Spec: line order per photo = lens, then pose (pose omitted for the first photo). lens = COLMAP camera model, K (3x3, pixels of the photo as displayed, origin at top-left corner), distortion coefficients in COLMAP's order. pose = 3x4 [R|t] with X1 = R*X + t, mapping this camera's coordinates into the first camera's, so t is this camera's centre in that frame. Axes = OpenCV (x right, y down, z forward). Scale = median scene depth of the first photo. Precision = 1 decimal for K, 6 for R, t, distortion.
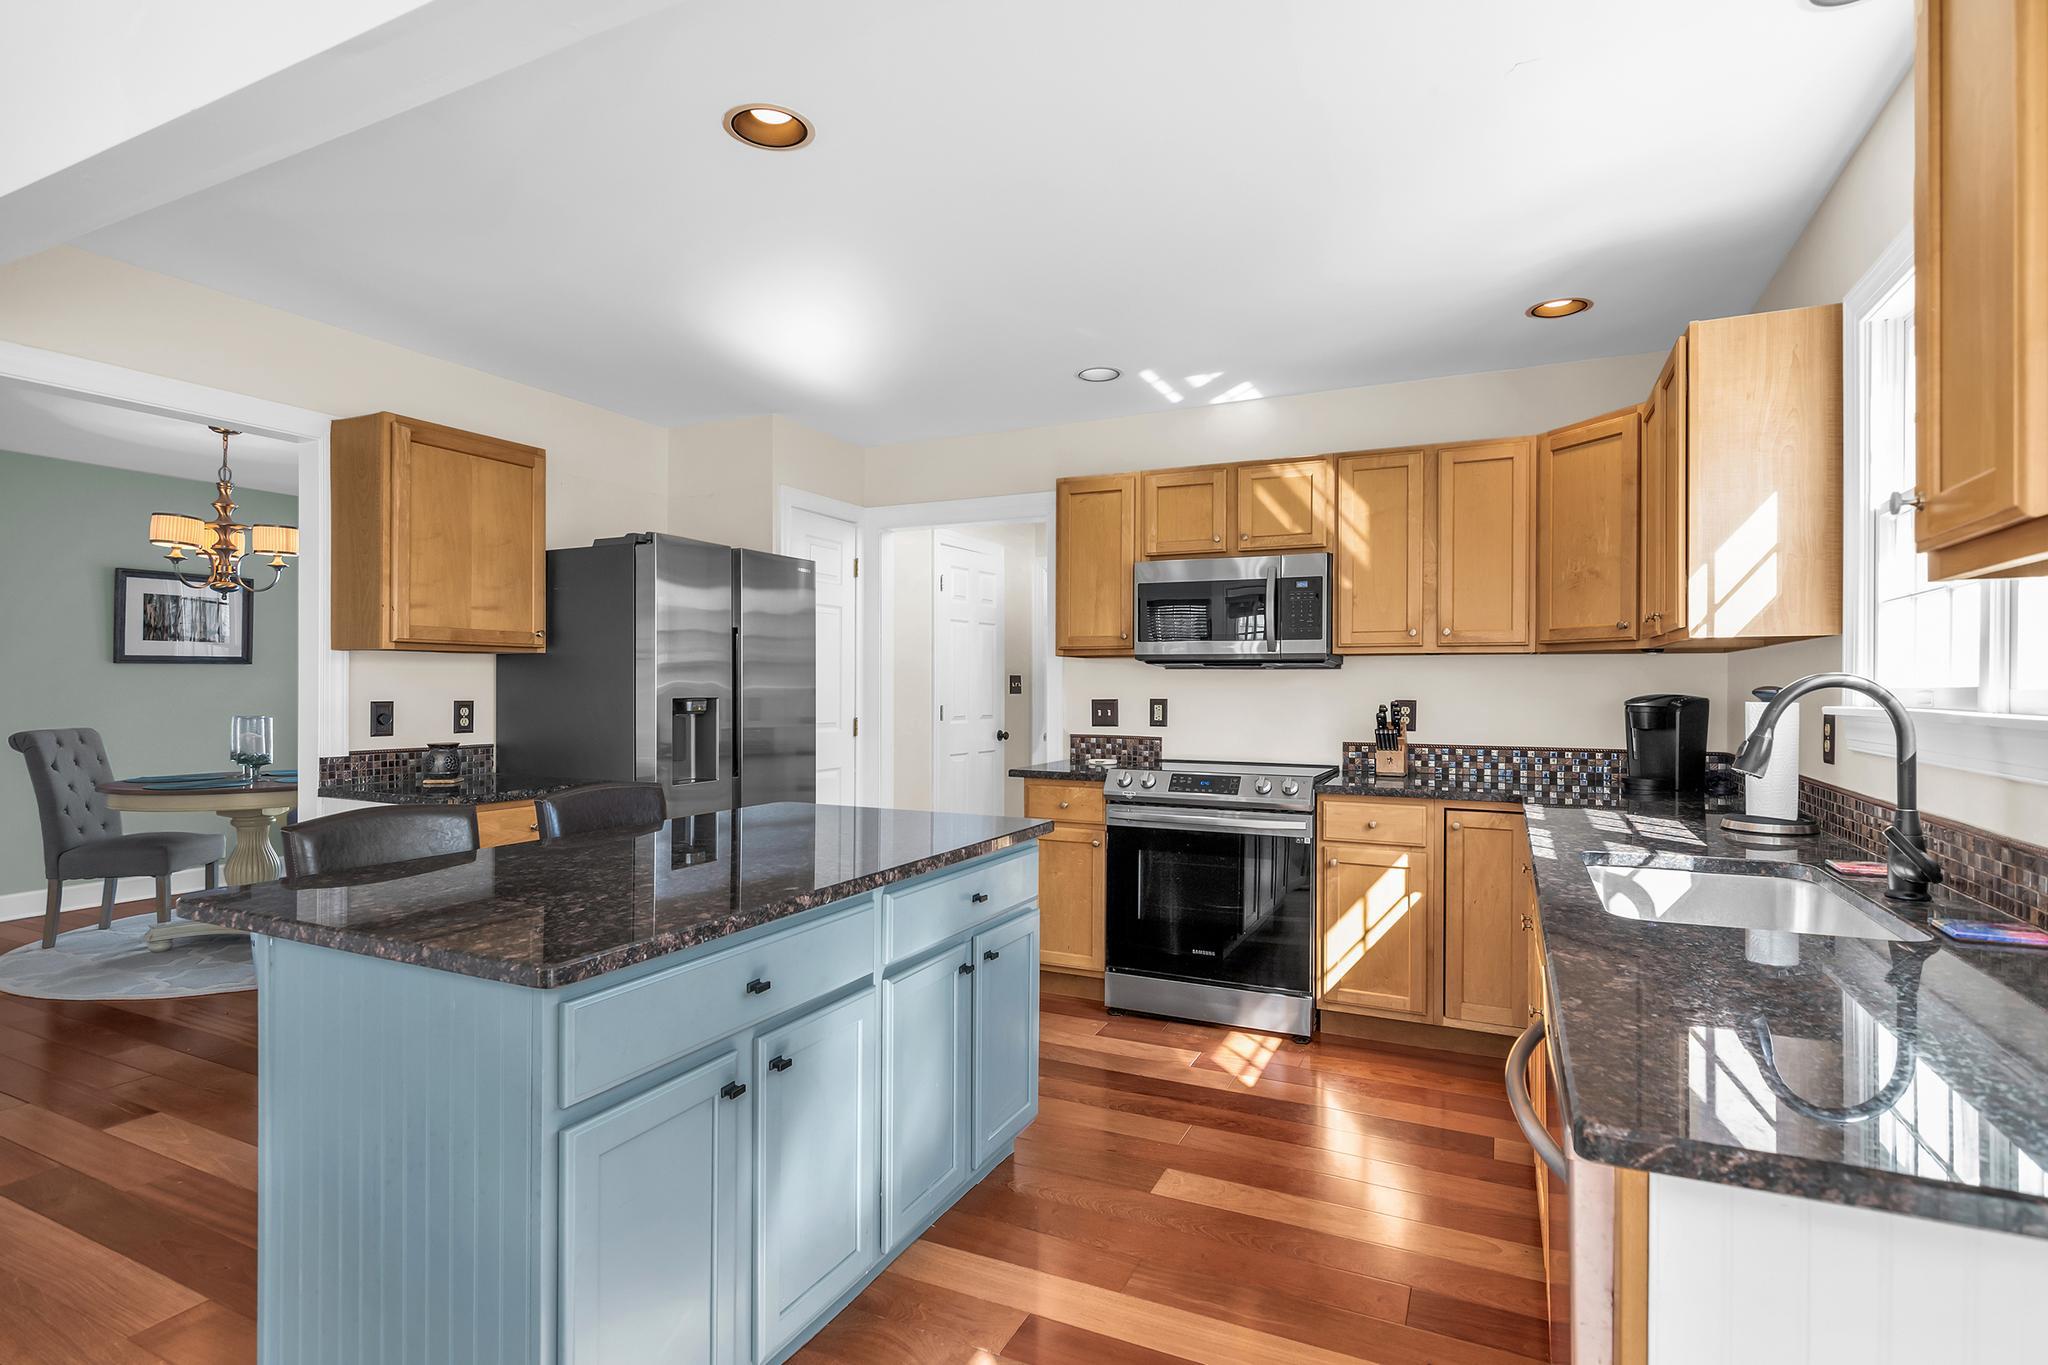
lens RADIAL K [[1021.7, 0, 1008.0], [0, 1021.7, 694.6], [0, 0, 1]] dist [0.000537, -0.002102]
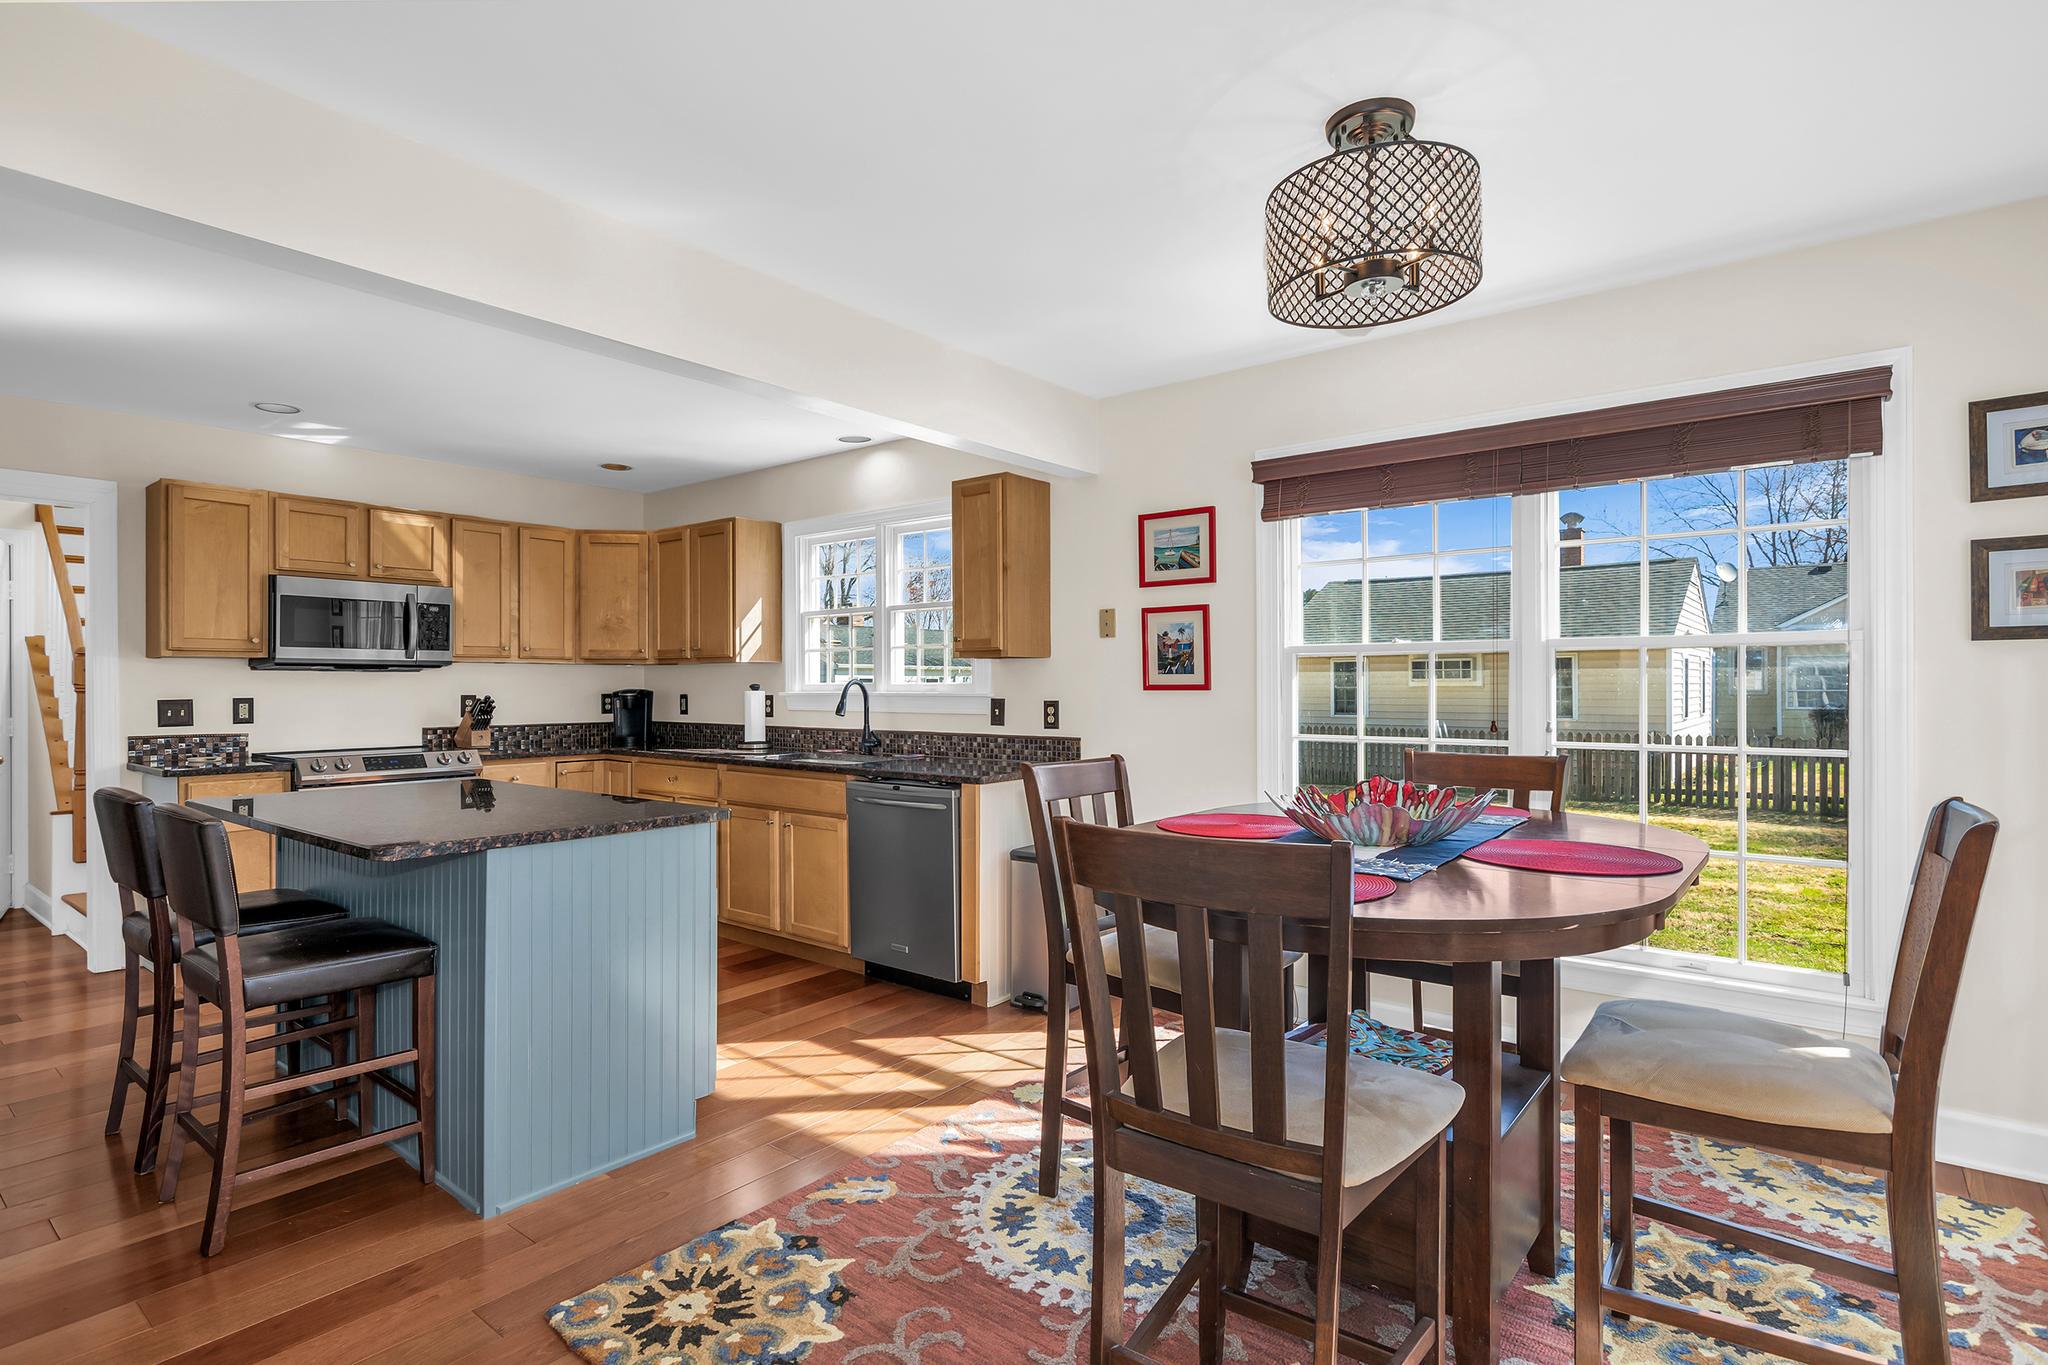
lens RADIAL K [[1021.7, 0, 1025.6], [0, 1021.7, 680.4], [0, 0, 1]] dist [0.000537, -0.002102]
pose [[0.223719, -0.000954, 0.974653, -0.836224], [0.011999, 0.999926, -0.001775, -0.002920], [-0.974580, 0.012092, 0.223714, -0.052439]]
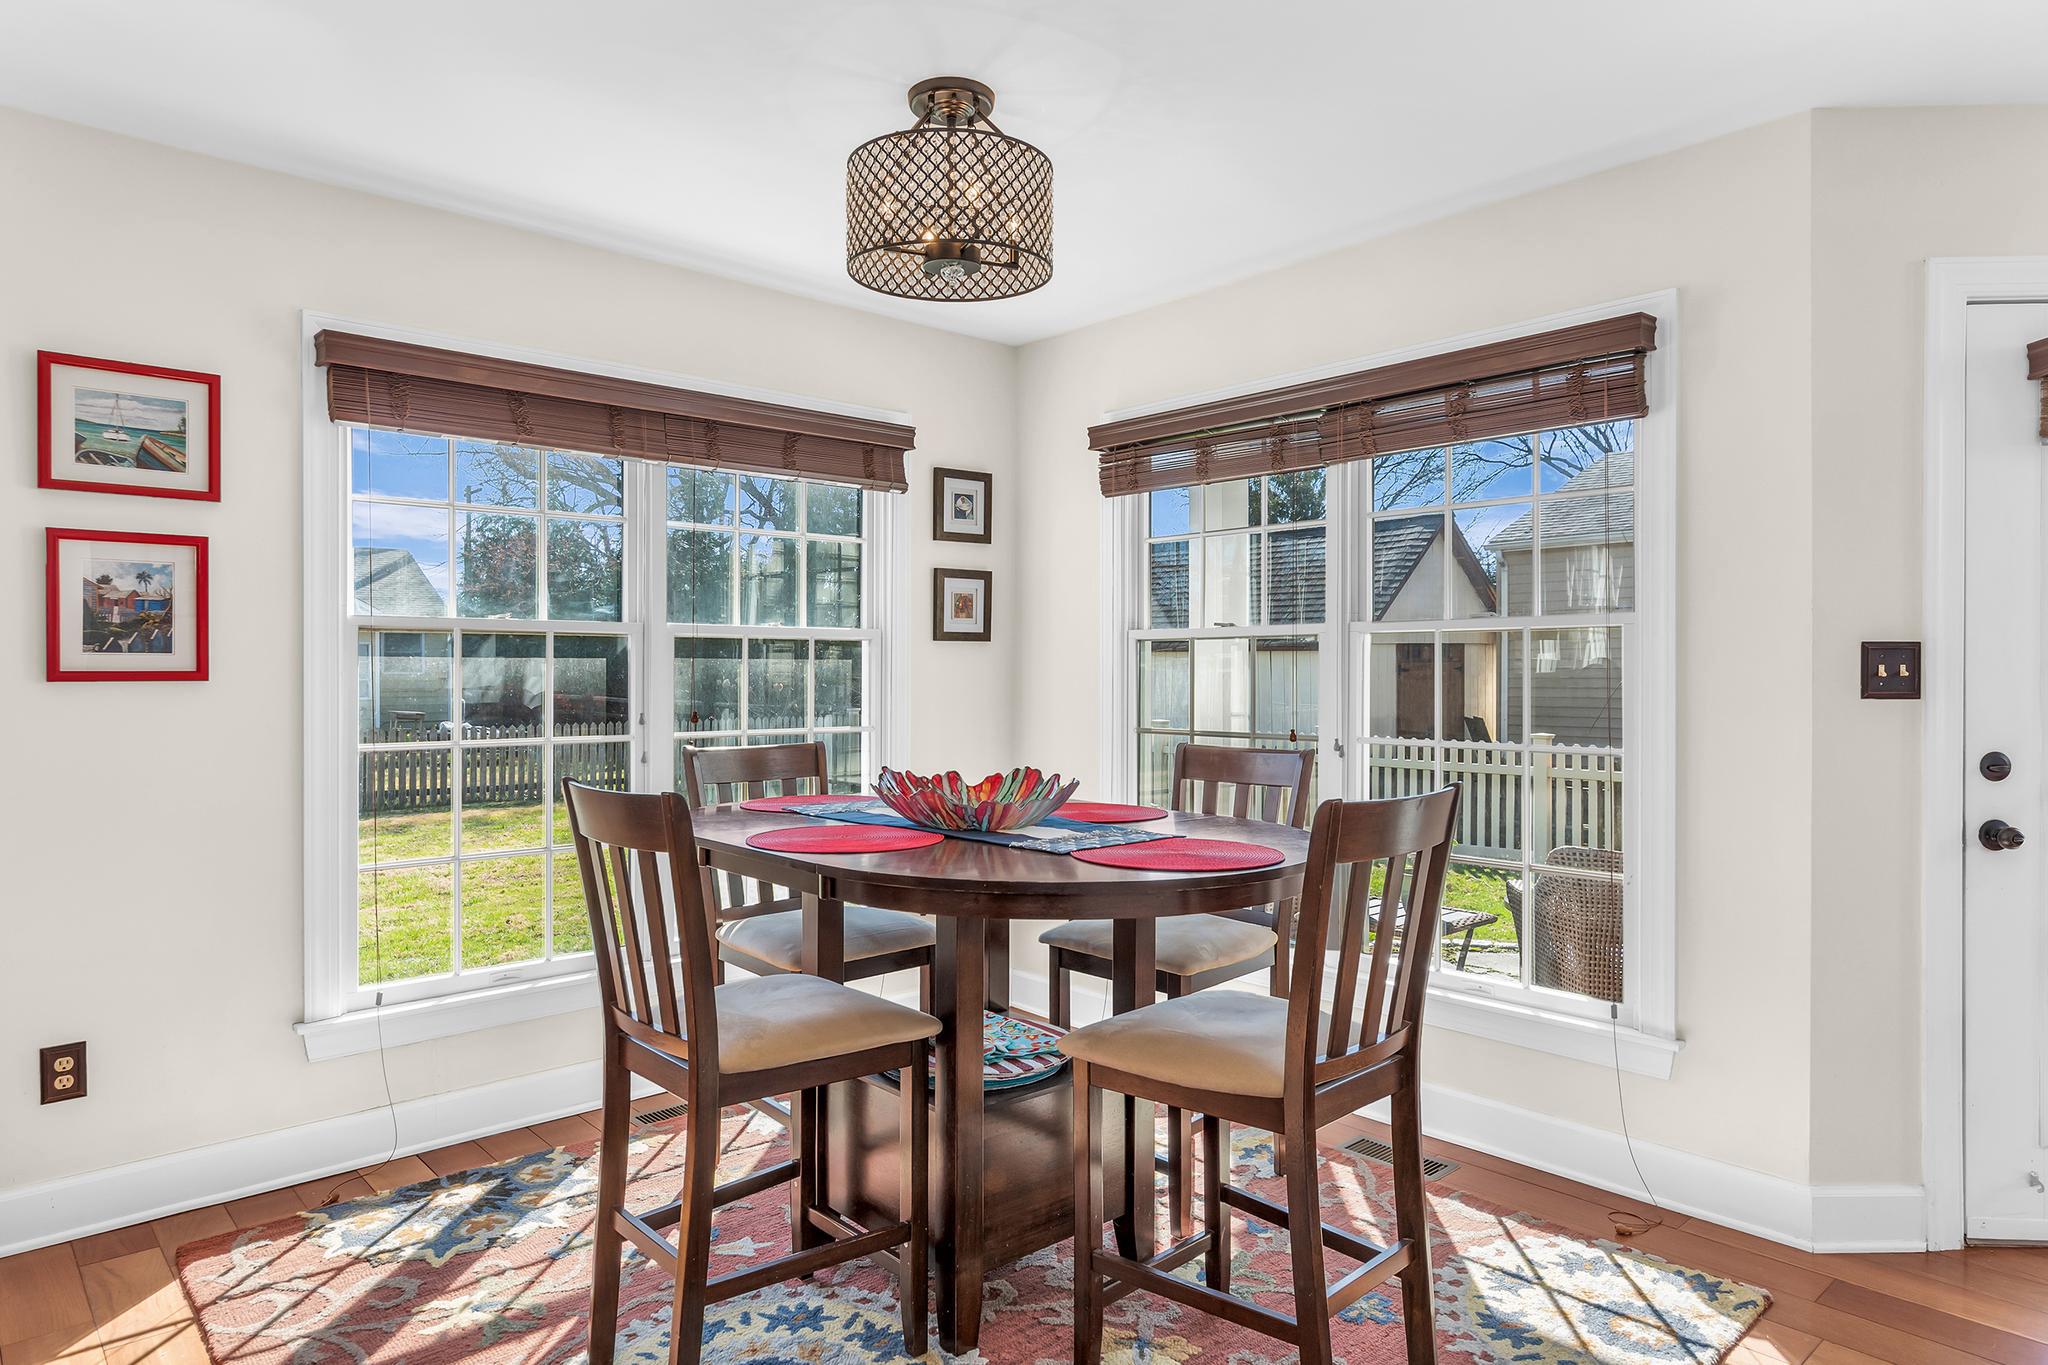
lens RADIAL K [[1263.9, 0, 1017.0], [0, 1263.9, 676.4], [0, 0, 1]] dist [0.007438, 0.000162]
pose [[-0.927519, -0.007730, 0.373695, -0.531514], [-0.002734, 0.999900, 0.013898, -0.007216], [-0.373765, 0.011869, -0.927447, 0.526433]]
